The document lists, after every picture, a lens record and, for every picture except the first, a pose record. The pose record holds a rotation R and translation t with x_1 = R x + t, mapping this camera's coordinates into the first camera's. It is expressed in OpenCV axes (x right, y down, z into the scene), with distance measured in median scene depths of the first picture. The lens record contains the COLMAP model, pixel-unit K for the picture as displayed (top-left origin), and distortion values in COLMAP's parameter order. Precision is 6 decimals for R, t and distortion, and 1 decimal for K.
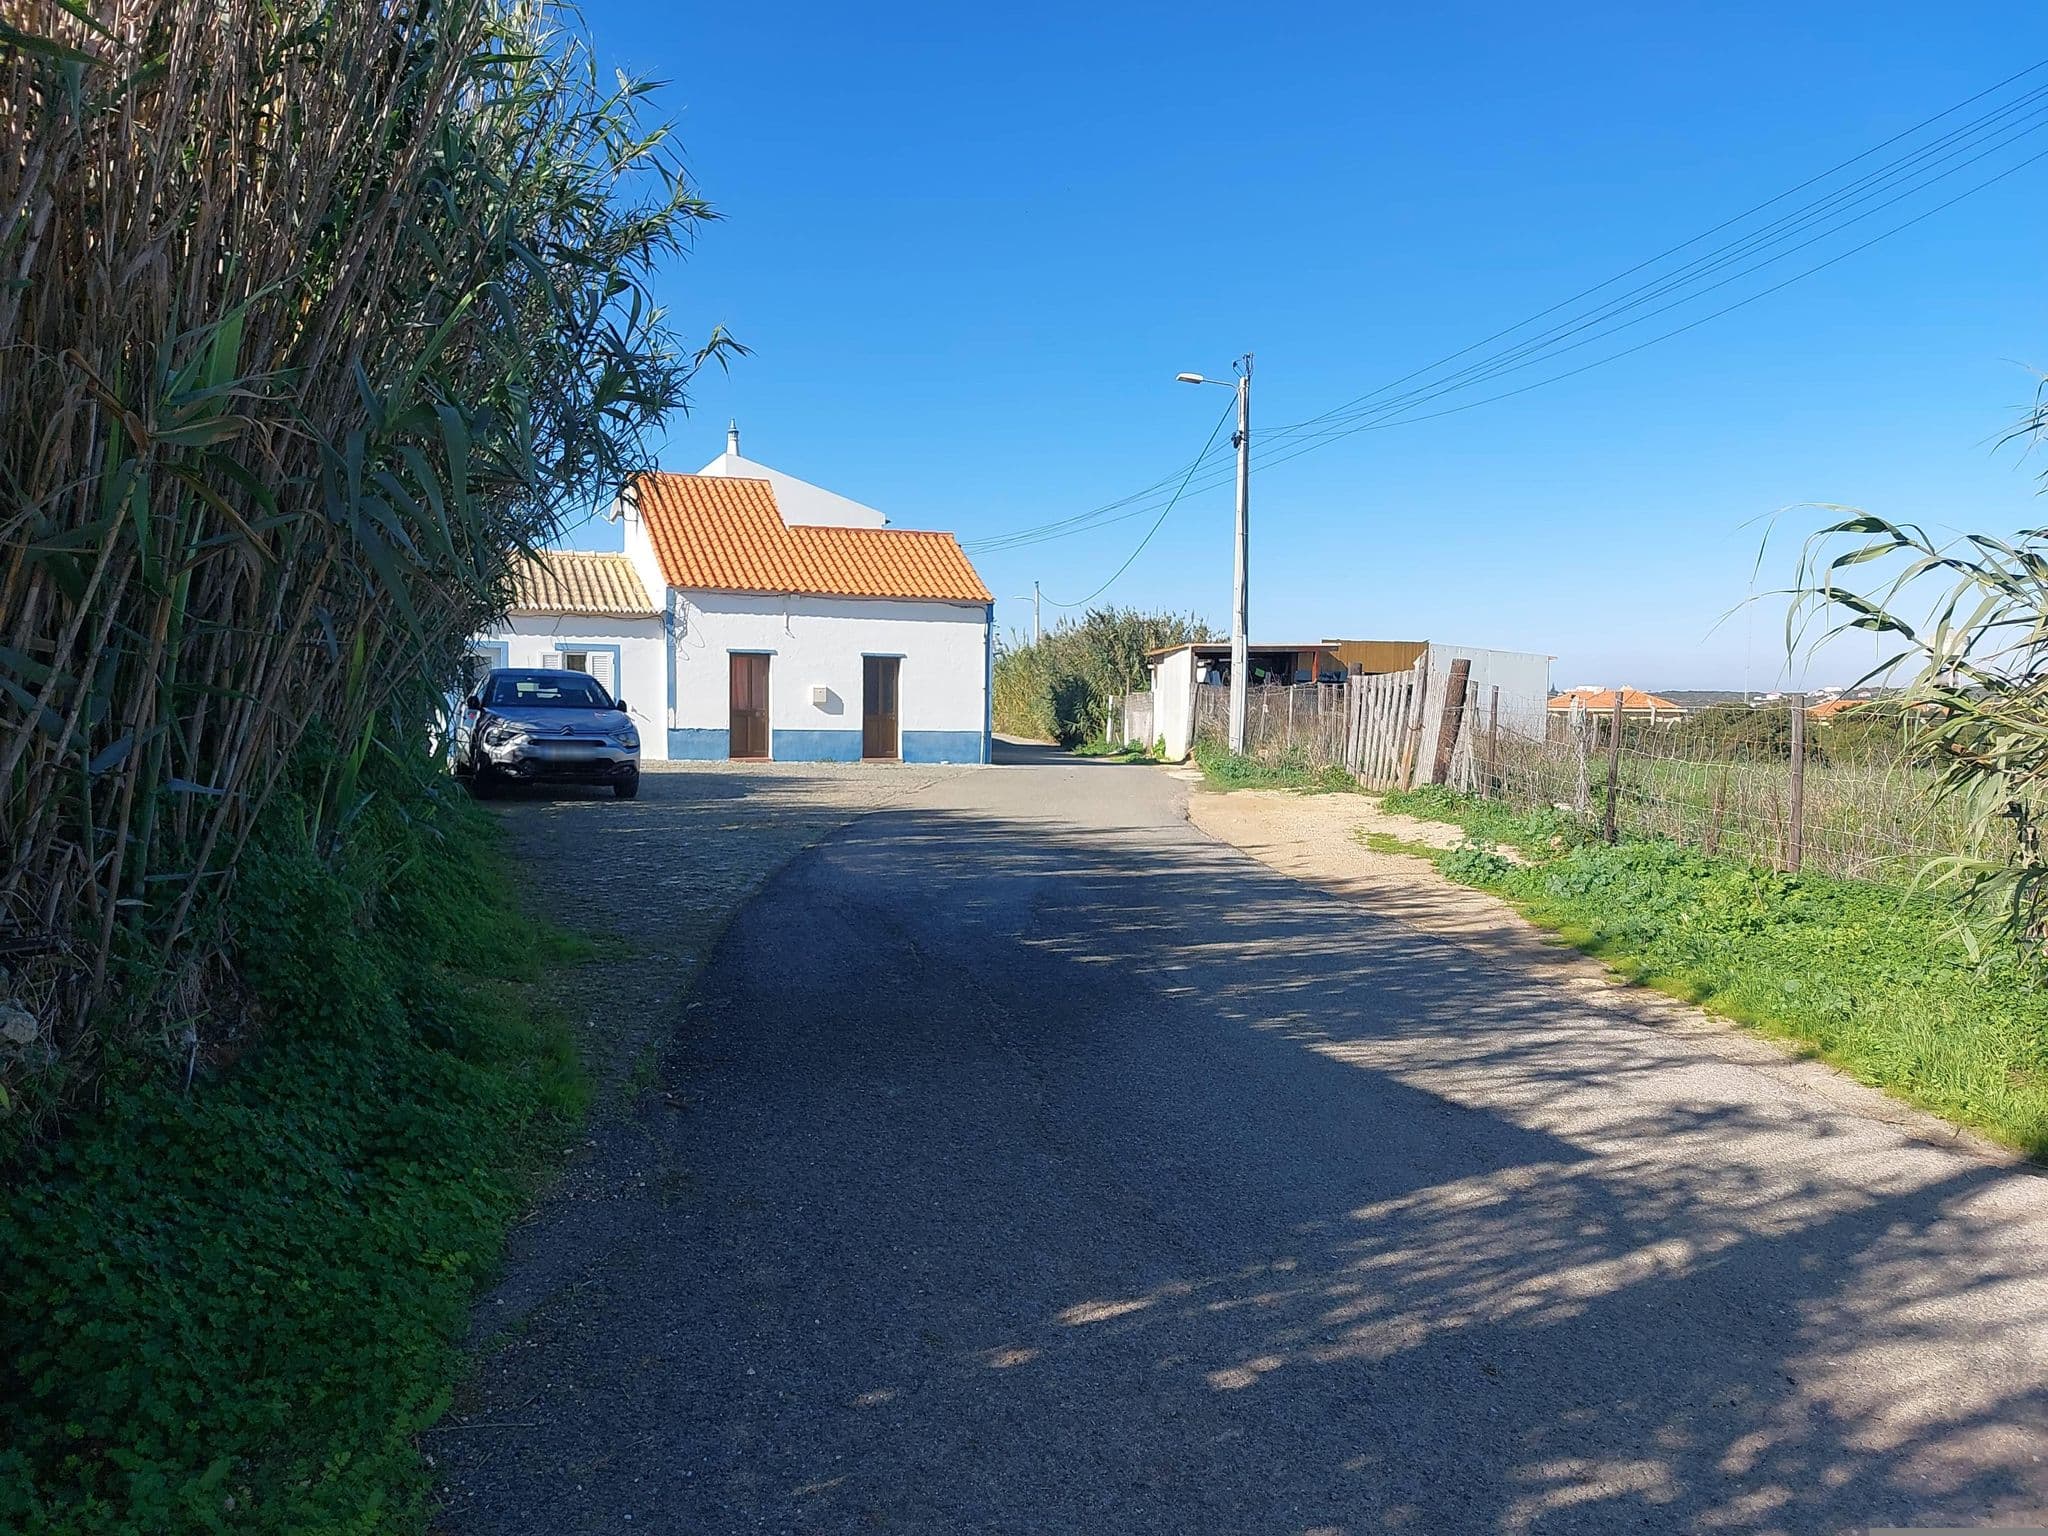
lens RADIAL K [[1252.0, 0, 1024.0], [0, 1252.0, 768.0], [0, 0, 1]] dist [-0.001078, -0.000637]
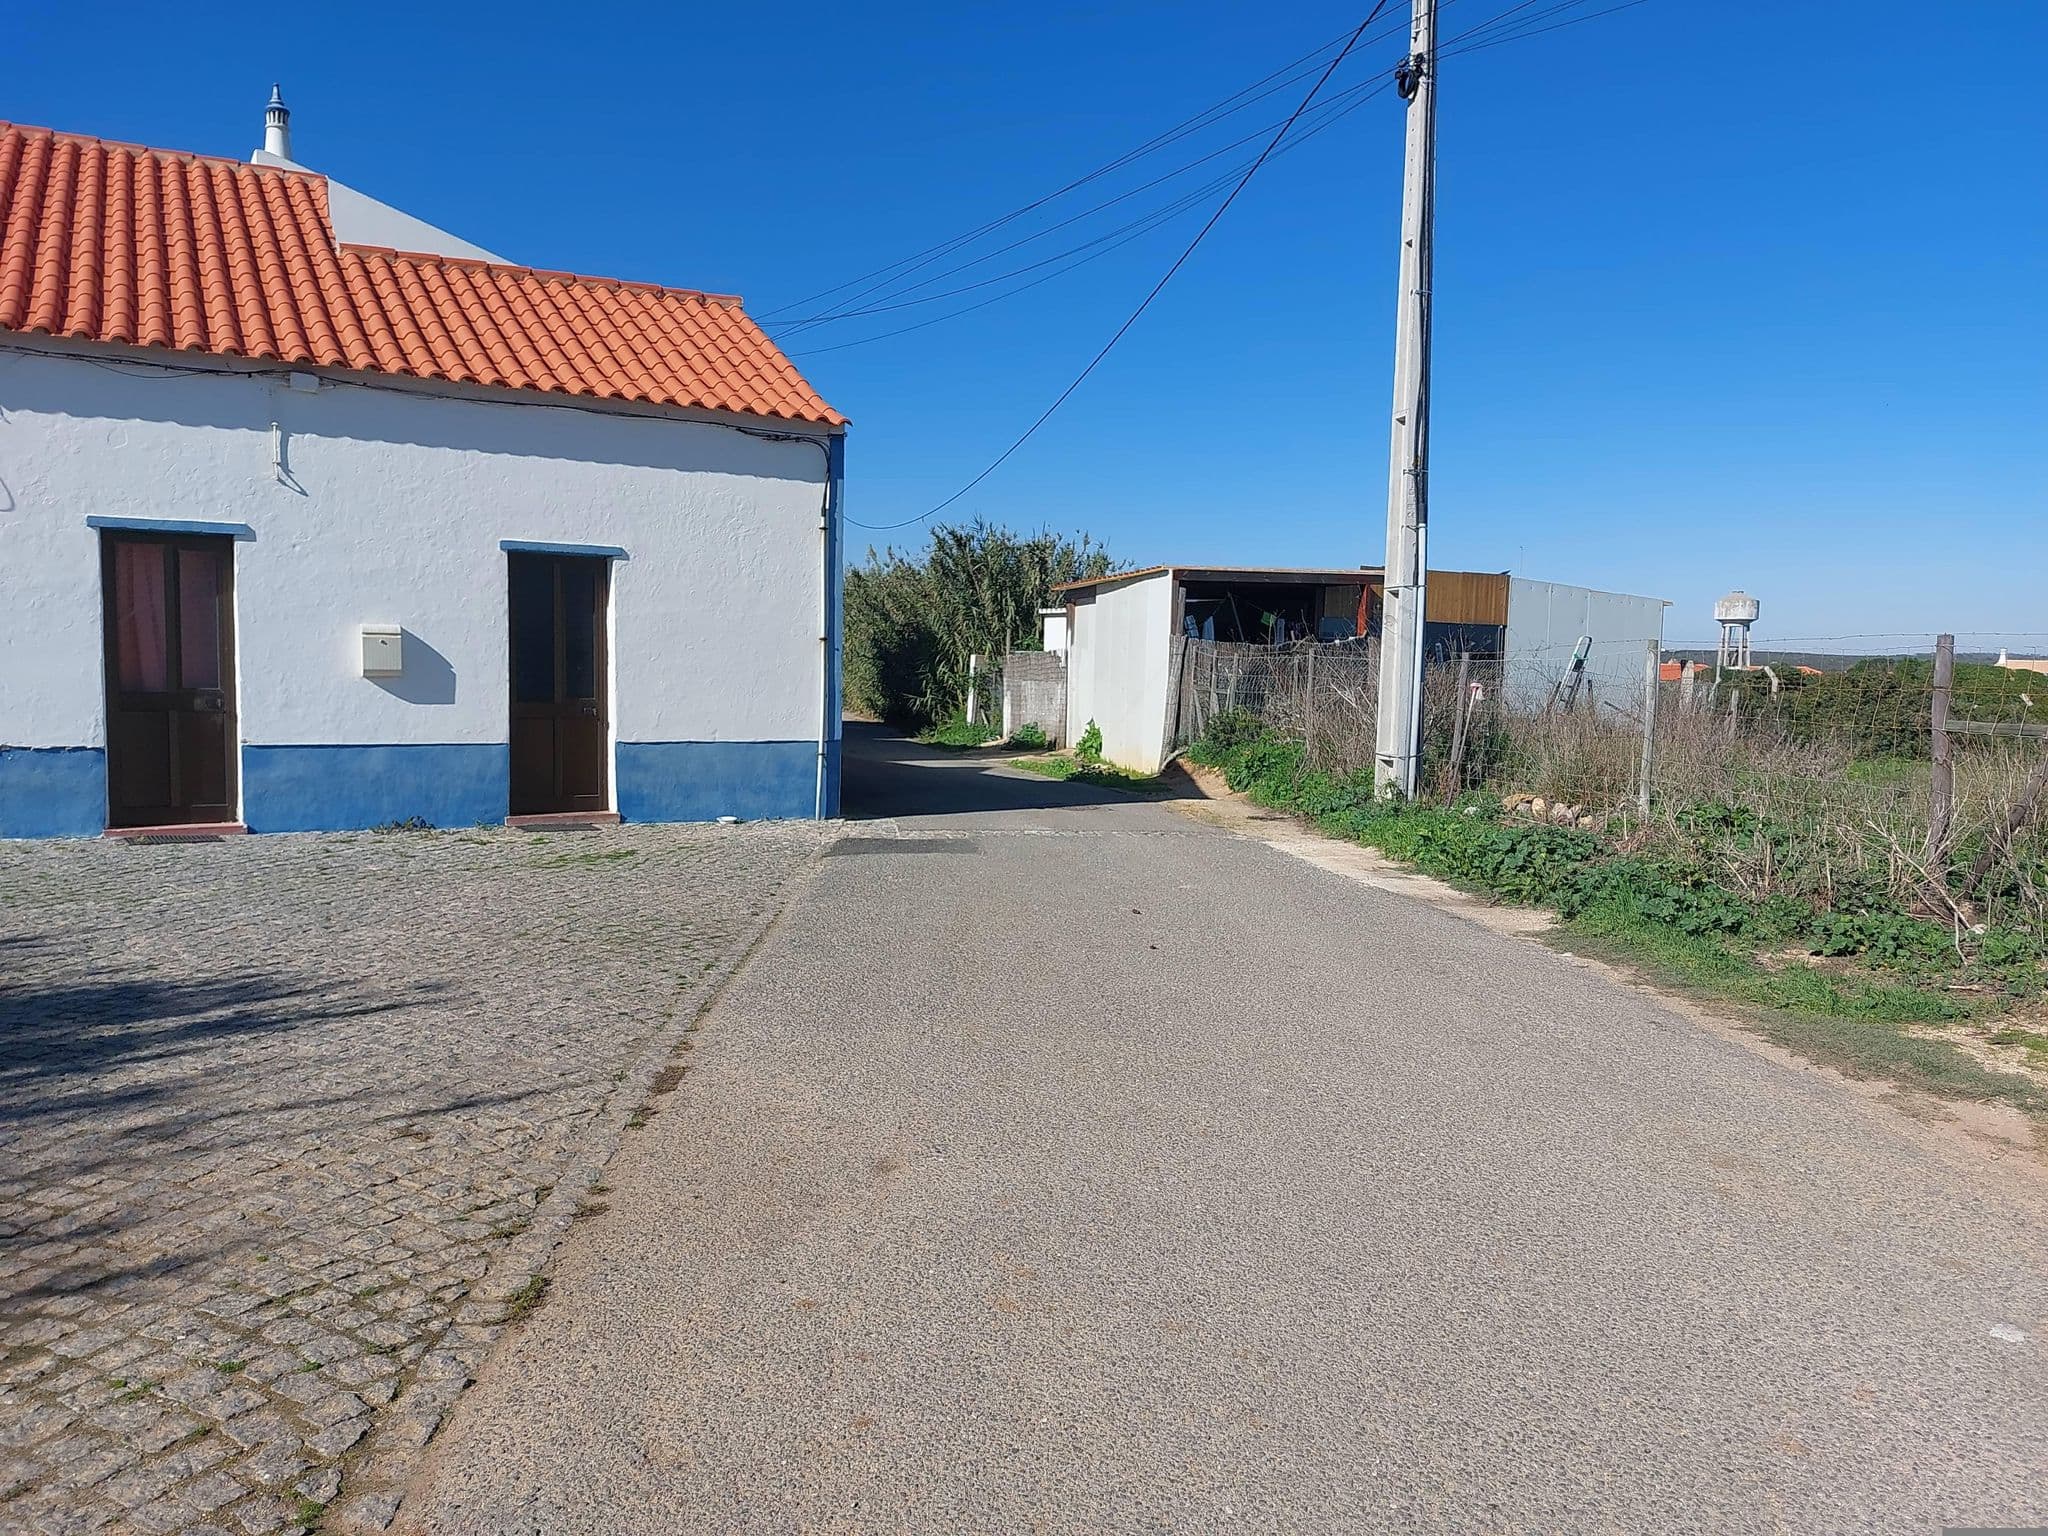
lens RADIAL K [[1252.0, 0, 1024.0], [0, 1252.0, 768.0], [0, 0, 1]] dist [-0.001078, -0.000637]
pose [[0.984327, -0.004174, 0.176305, -0.039264], [-0.001895, 0.999412, 0.034239, -0.034812], [-0.176344, -0.034036, 0.983740, 0.571028]]
